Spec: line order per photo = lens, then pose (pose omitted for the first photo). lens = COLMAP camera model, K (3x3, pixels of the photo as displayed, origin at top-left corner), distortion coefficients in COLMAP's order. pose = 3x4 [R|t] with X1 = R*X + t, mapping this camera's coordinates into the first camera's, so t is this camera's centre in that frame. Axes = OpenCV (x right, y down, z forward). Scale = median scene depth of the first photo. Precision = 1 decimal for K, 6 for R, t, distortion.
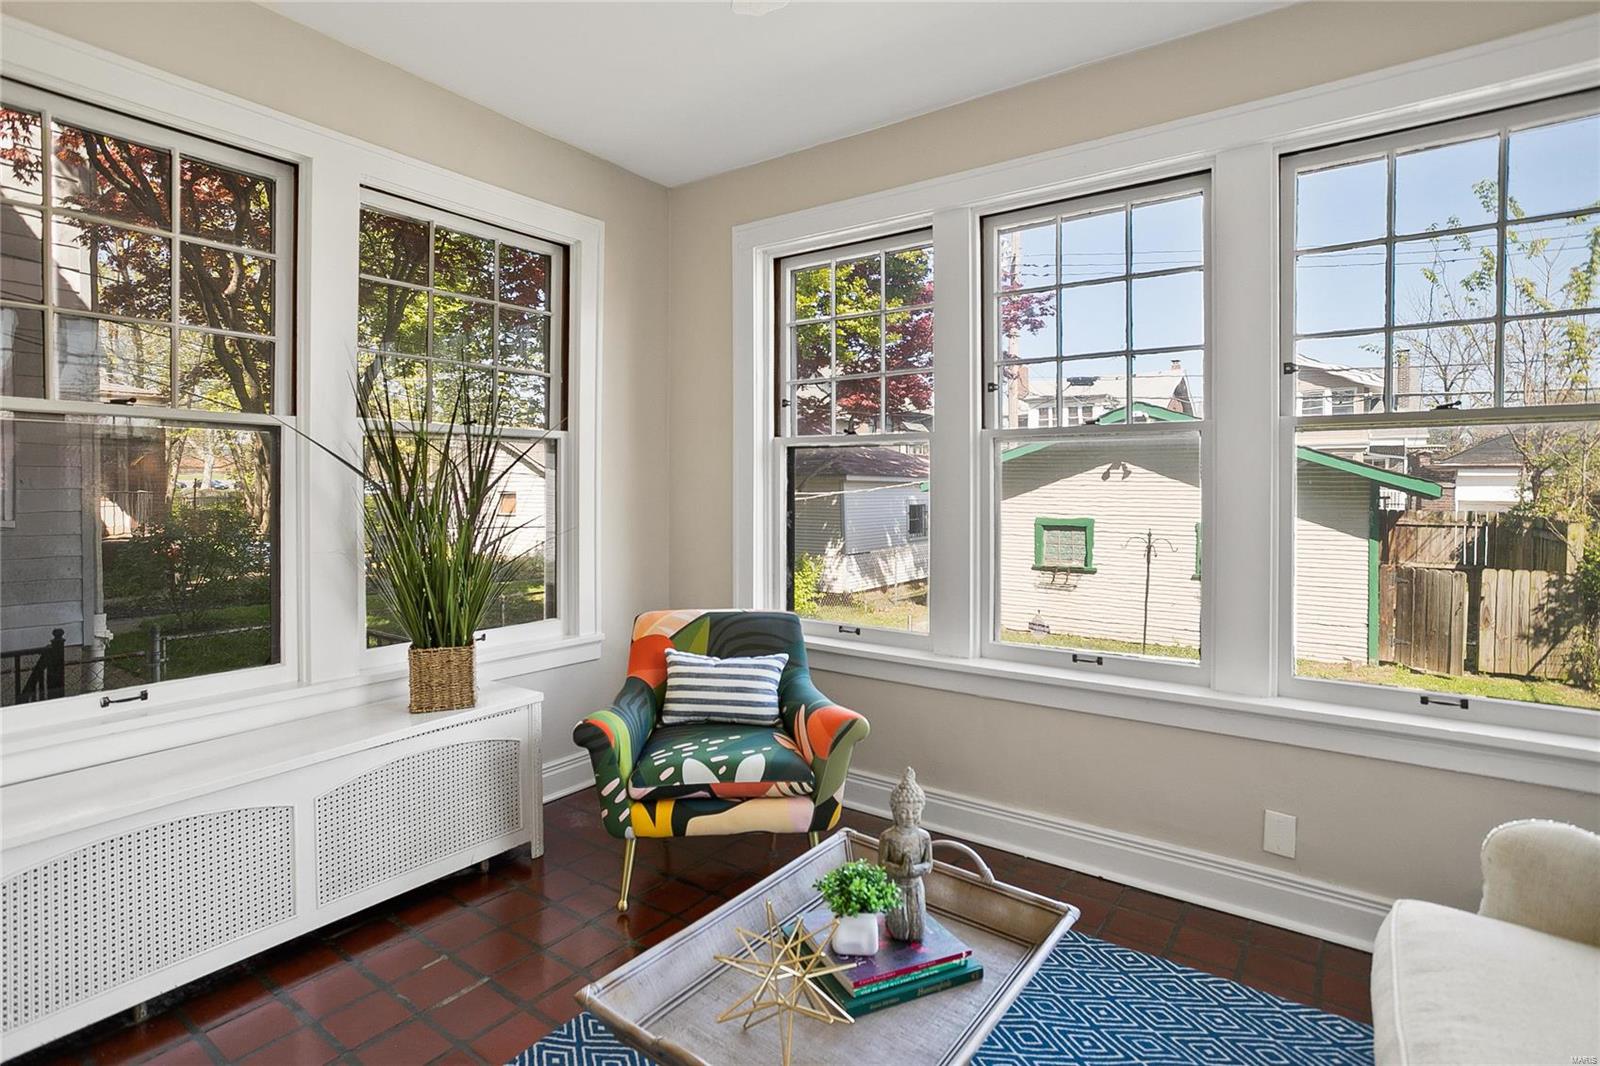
lens RADIAL K [[800.5, 0, 780.1], [0, 800.5, 494.1], [0, 0, 1]] dist [-0.042653, 0.000747]
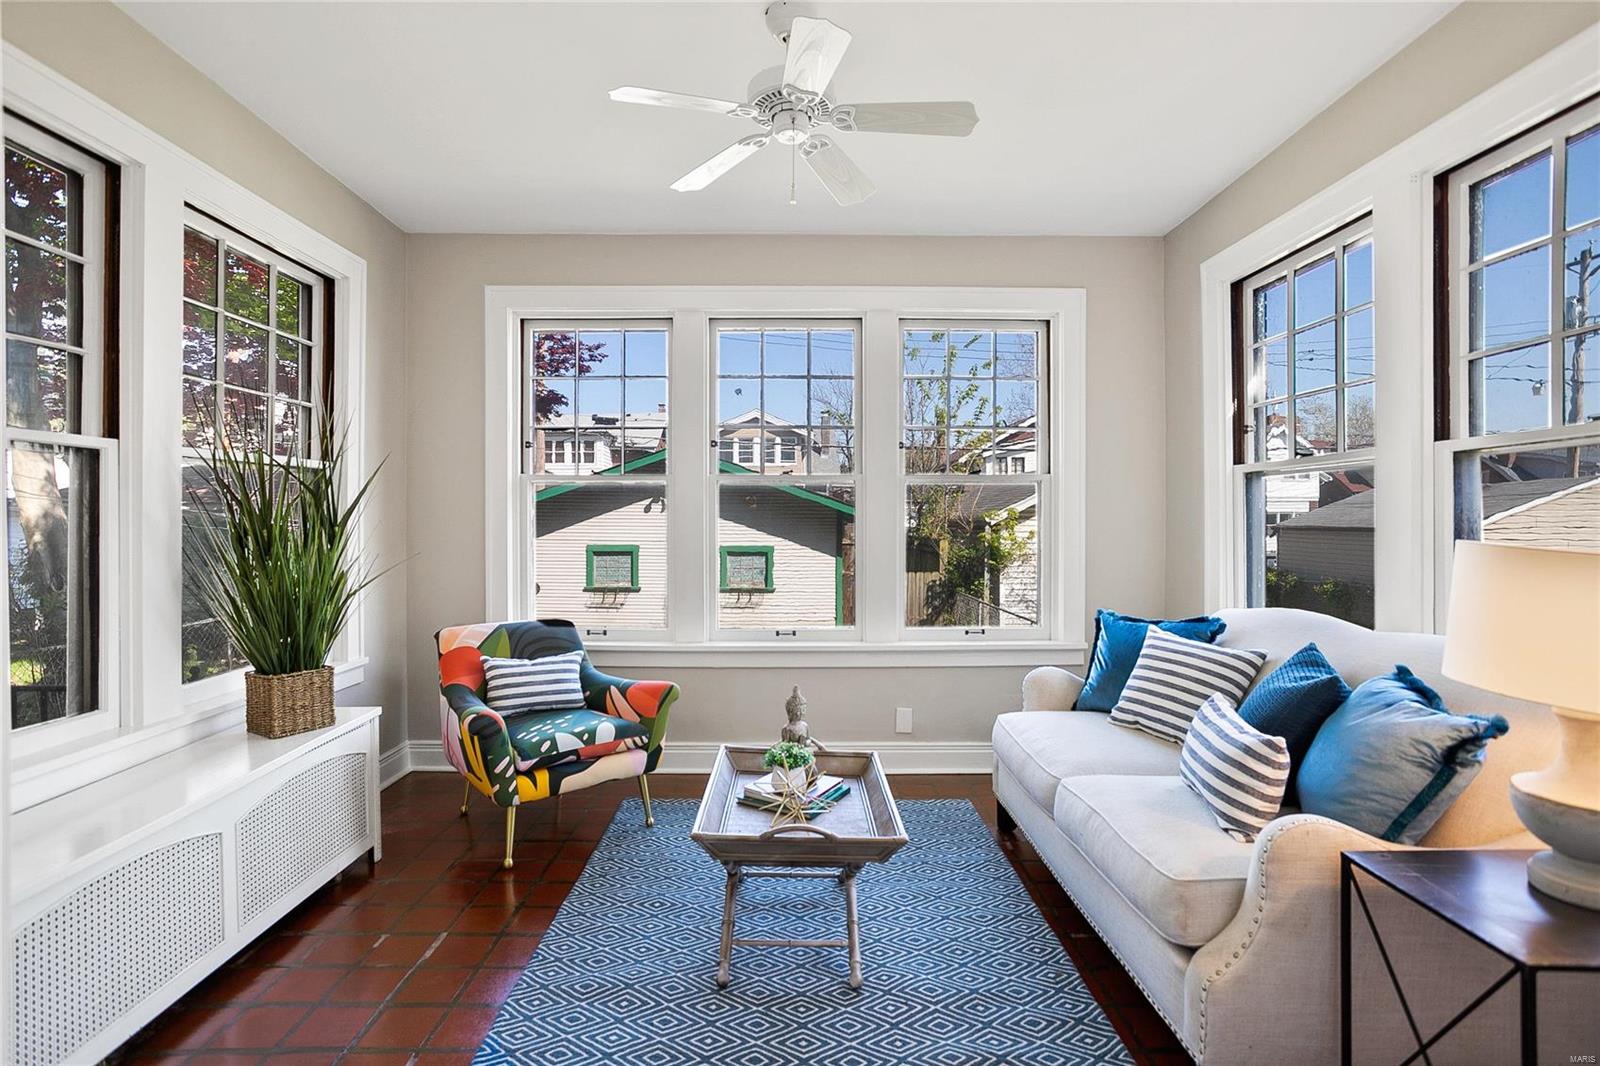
lens RADIAL K [[791.5, 0, 798.1], [0, 791.5, 512.1], [0, 0, 1]] dist [-0.059914, 0.032700]
pose [[0.792280, 0.003611, 0.610147, -0.508310], [0.005268, 0.999905, -0.012758, 0.001884], [-0.610135, 0.013322, 0.792186, -0.191604]]
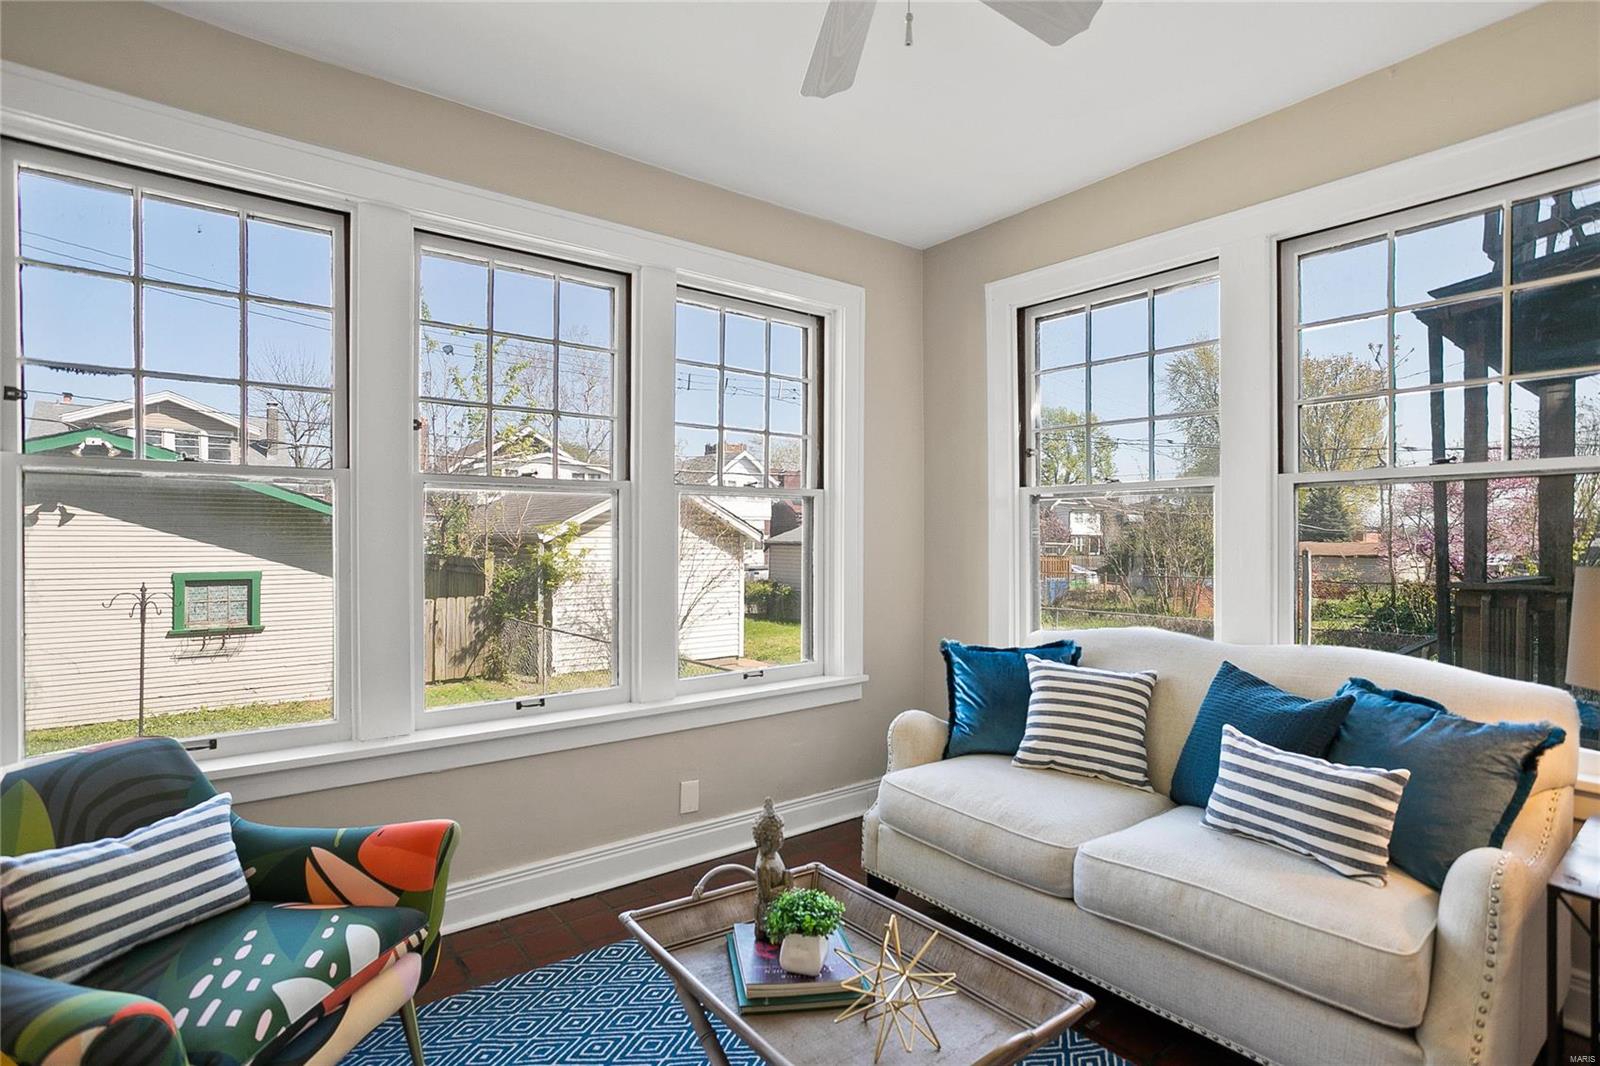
lens RADIAL K [[789.7, 0, 800.0], [0, 789.7, 533.0], [0, 0, 1]] dist [-0.047690, 0.030440]
pose [[0.254337, 0.000115, 0.967116, -0.526203], [0.005794, 0.999982, -0.001642, -0.010636], [-0.967098, 0.006021, 0.254331, 0.407512]]
